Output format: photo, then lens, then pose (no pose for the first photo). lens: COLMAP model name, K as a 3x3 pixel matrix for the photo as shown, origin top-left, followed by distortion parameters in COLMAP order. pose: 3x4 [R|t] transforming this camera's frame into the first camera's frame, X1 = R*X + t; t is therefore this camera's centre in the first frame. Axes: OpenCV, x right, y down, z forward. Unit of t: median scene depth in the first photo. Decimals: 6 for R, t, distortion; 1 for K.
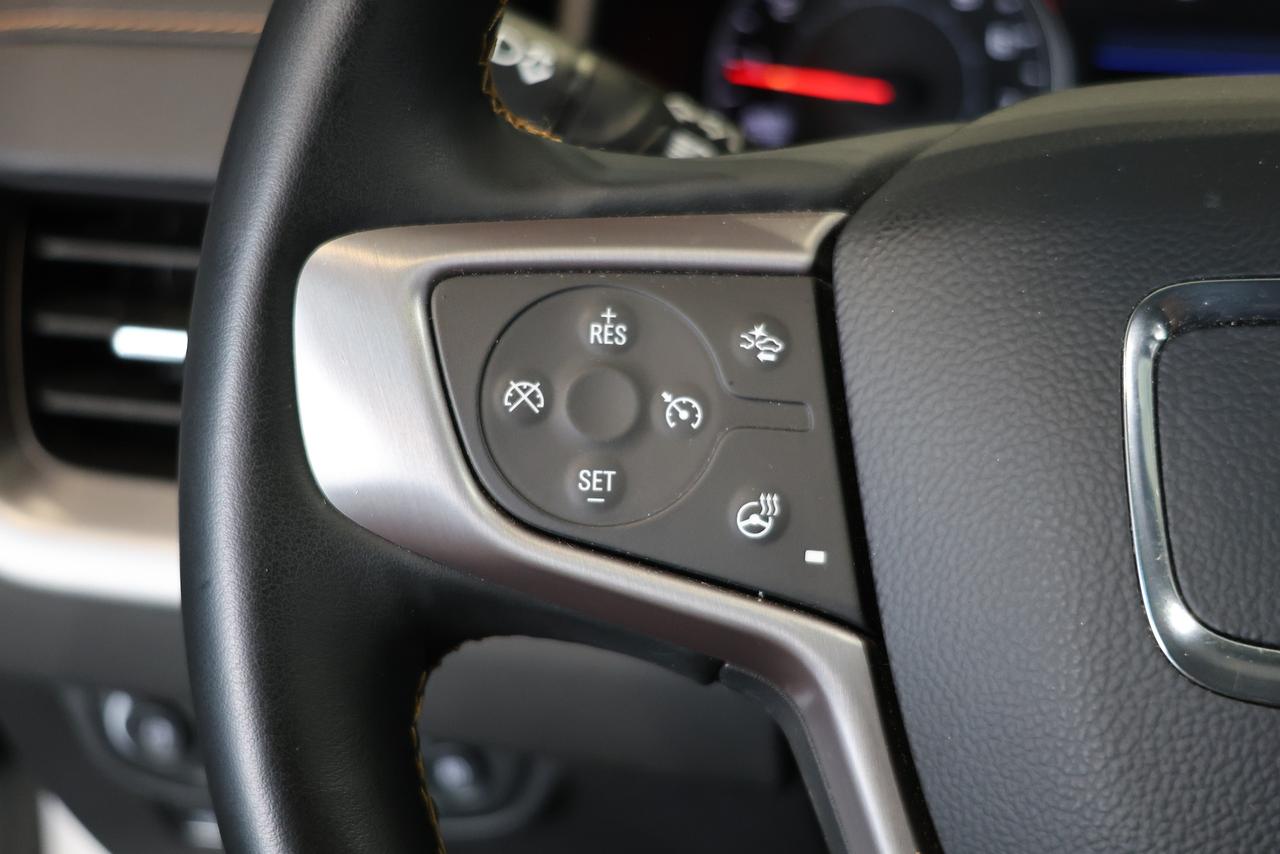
lens RADIAL K [[1841.5, 0, 640.0], [0, 1841.5, 427.0], [0, 0, 1]] dist [0.000576, -0.000164]
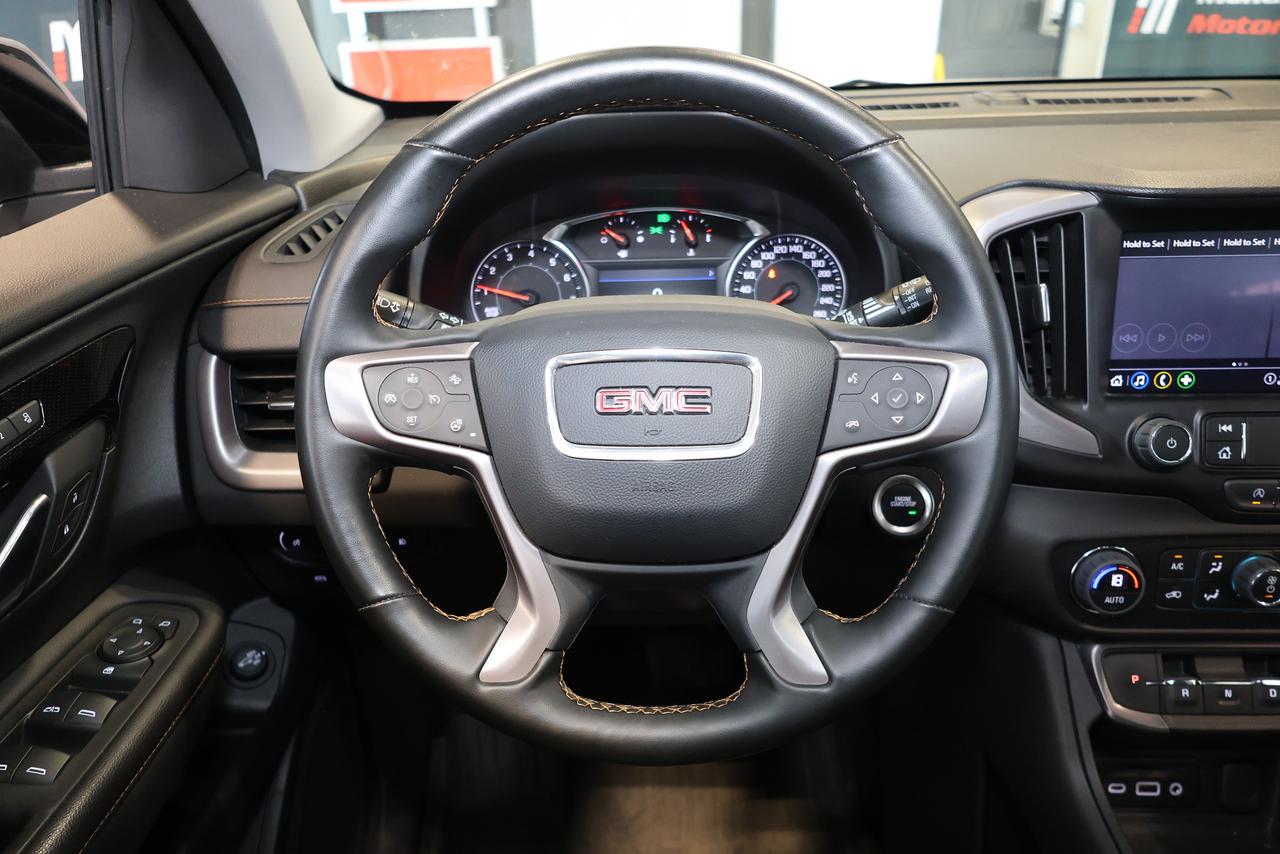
lens RADIAL K [[887.9, 0, 640.0], [0, 887.9, 427.0], [0, 0, 1]] dist [0.000180, 0.003113]
pose [[0.989381, -0.075293, 0.124327, 0.206054], [0.075890, 0.997116, -0.000067, 0.079957], [-0.123963, 0.009502, 0.992241, -0.841032]]
